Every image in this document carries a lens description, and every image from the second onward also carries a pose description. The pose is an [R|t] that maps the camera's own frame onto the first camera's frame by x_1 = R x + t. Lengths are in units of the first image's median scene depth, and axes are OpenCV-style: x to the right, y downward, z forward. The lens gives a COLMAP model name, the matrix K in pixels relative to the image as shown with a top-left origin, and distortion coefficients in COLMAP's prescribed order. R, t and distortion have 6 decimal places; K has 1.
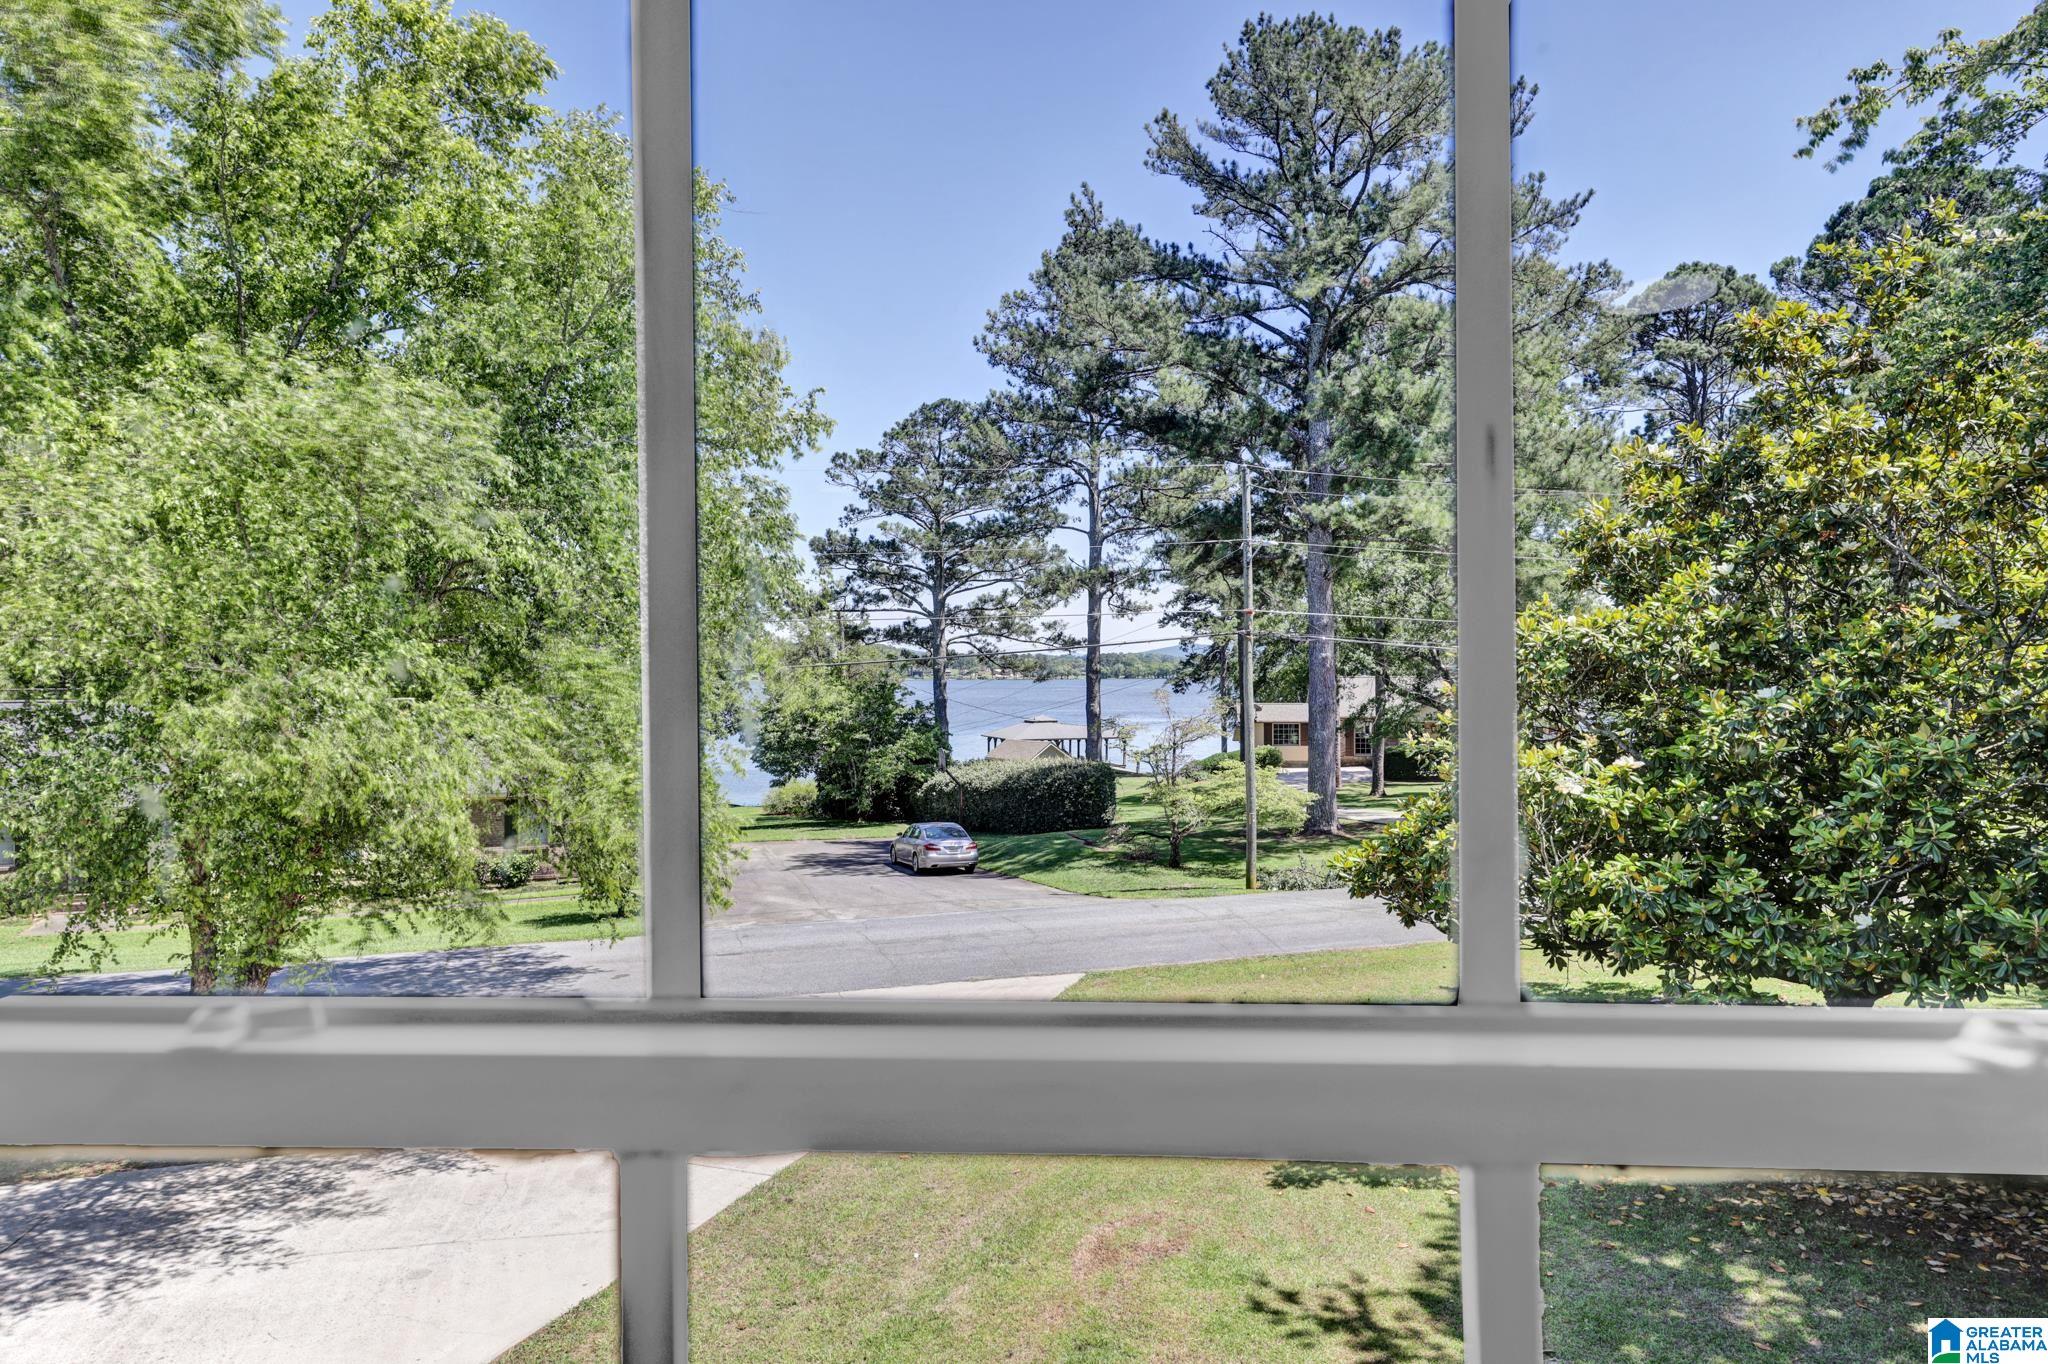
lens RADIAL K [[1365.8, 0, 1023.5], [0, 1365.8, 682.2], [0, 0, 1]] dist [0.007814, 0.001606]
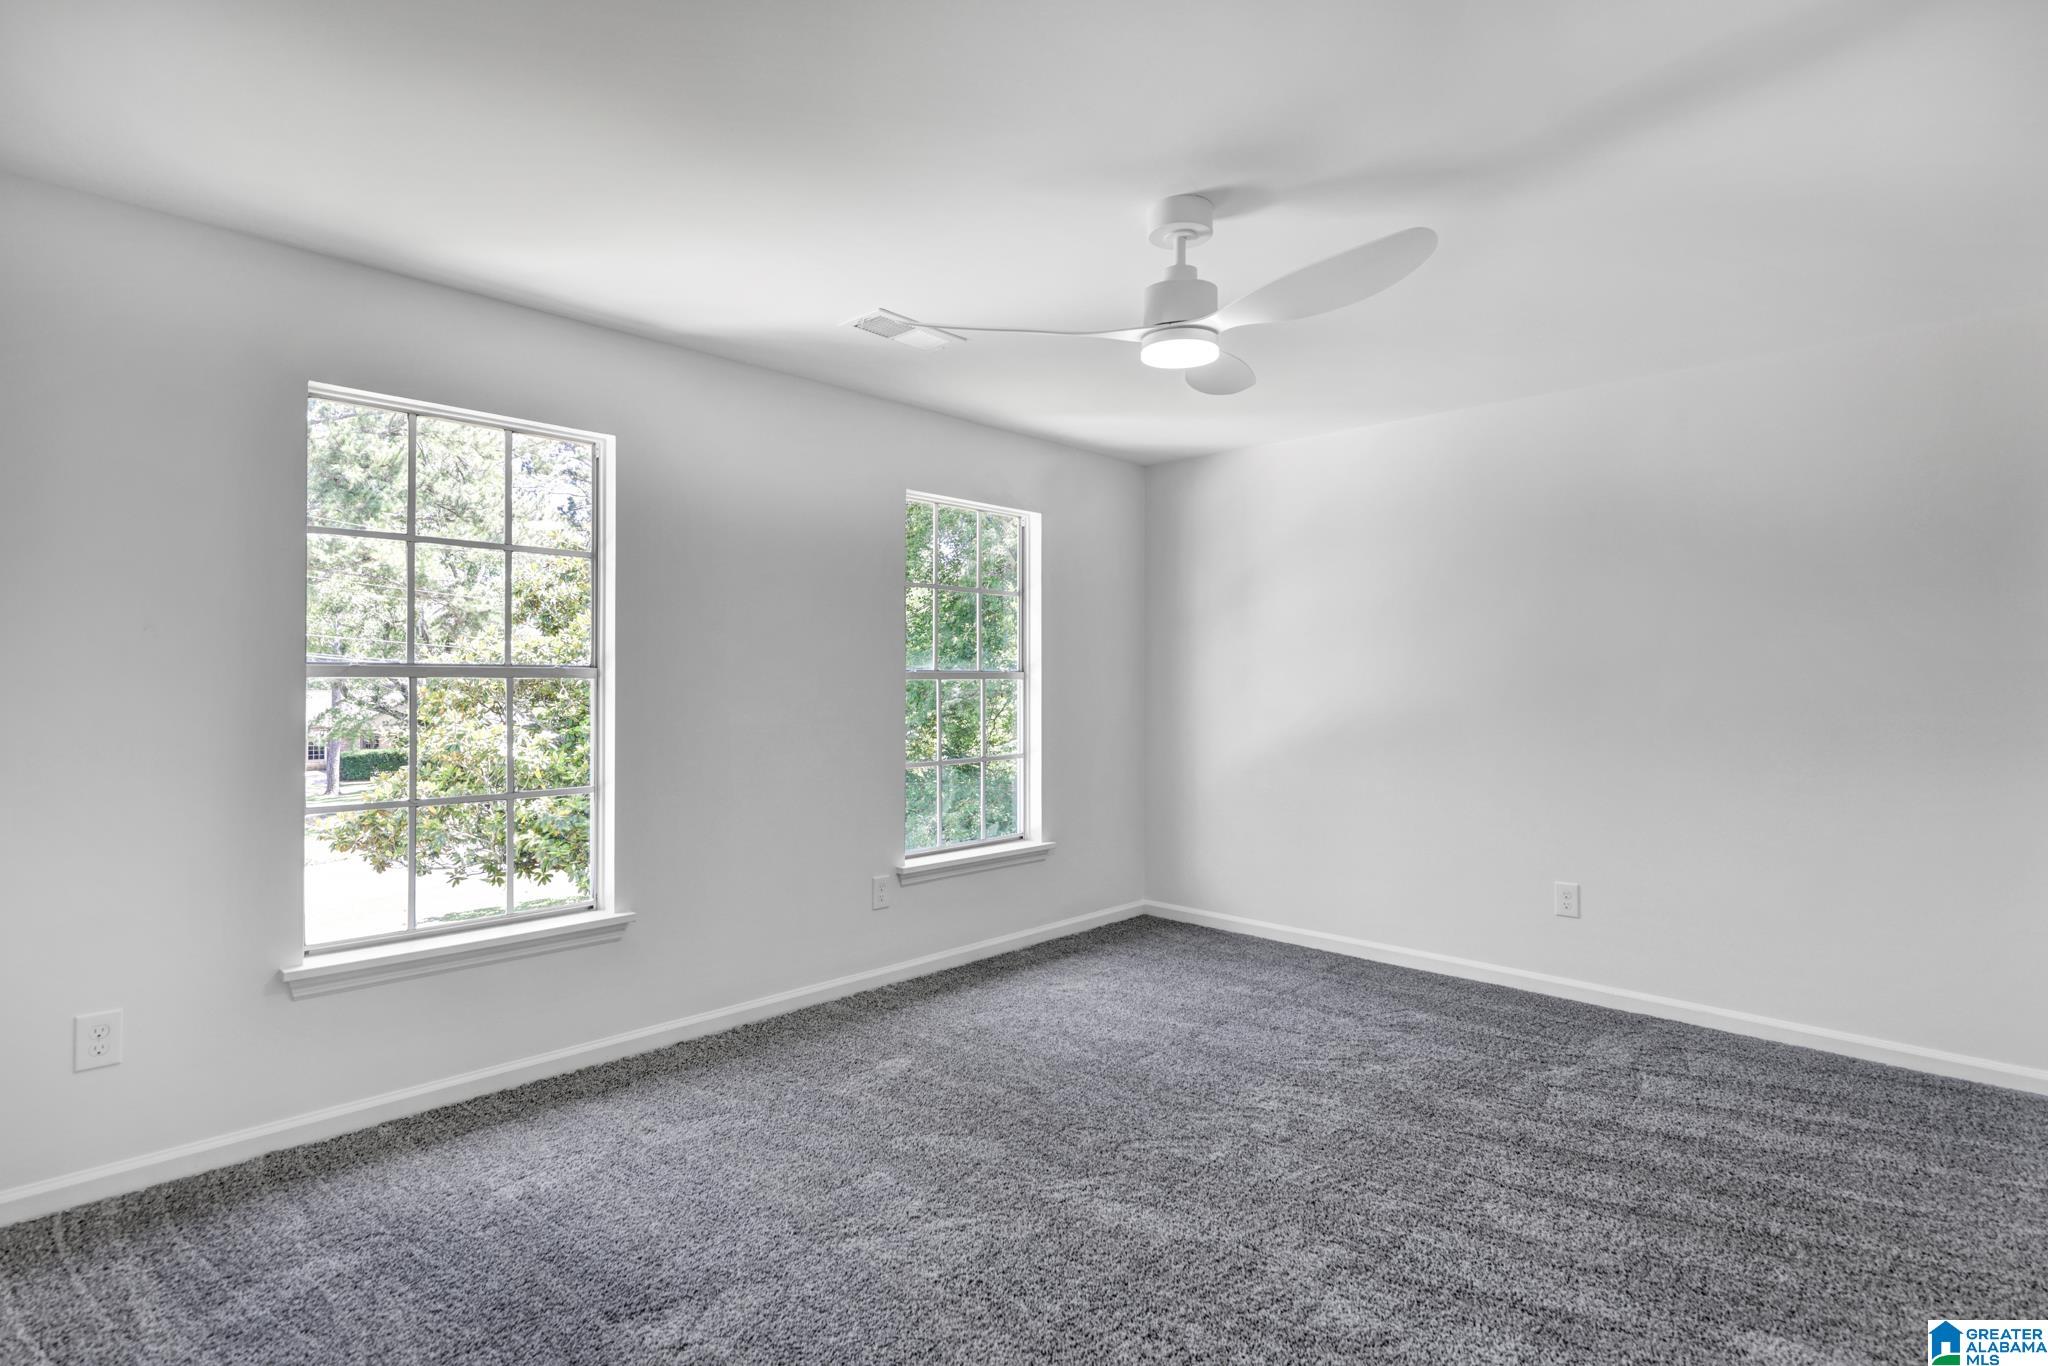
lens RADIAL K [[1052.3, 0, 1025.8], [0, 1052.3, 688.2], [0, 0, 1]] dist [0.005387, 0.000075]
pose [[0.670325, 0.011061, 0.741986, -0.060359], [-0.004537, 0.999931, -0.010808, 0.010560], [-0.742054, 0.003879, 0.670329, -0.149237]]
